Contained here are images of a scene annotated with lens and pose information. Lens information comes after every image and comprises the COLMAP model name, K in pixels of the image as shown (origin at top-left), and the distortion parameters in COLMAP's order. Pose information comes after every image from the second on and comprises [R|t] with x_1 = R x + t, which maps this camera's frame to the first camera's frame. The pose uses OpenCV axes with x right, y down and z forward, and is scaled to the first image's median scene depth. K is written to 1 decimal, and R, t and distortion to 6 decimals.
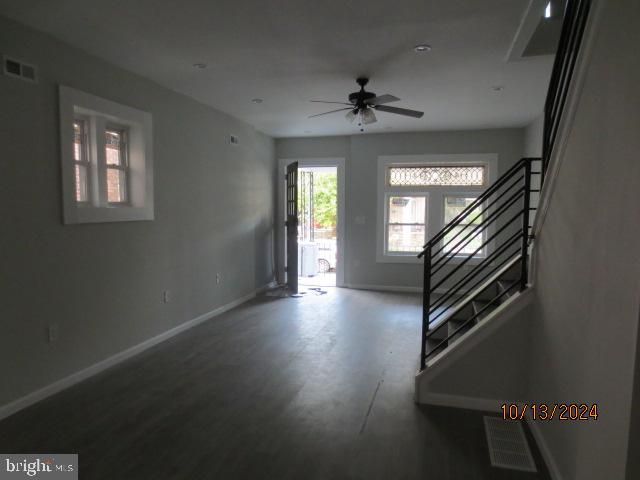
lens RADIAL K [[459.9, 0, 320.0], [0, 459.9, 240.0], [0, 0, 1]] dist [-0.008037, -0.001201]
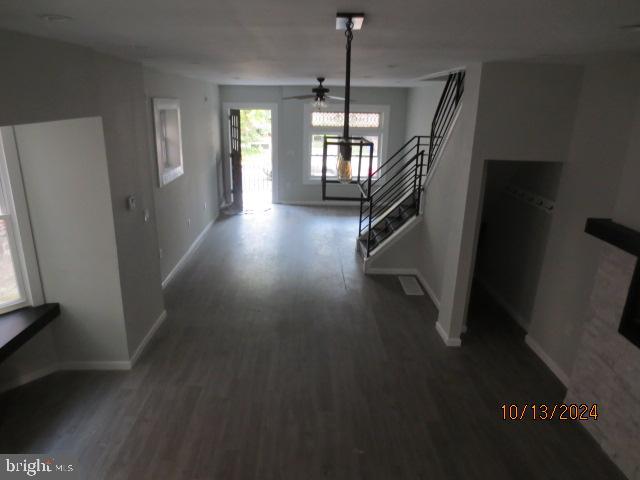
lens RADIAL K [[459.9, 0, 320.0], [0, 459.9, 240.0], [0, 0, 1]] dist [-0.008037, -0.001201]
pose [[0.961554, -0.066607, 0.266417, -0.201740], [0.006629, 0.975487, 0.219957, -0.090881], [-0.274537, -0.209734, 0.938425, -0.314637]]
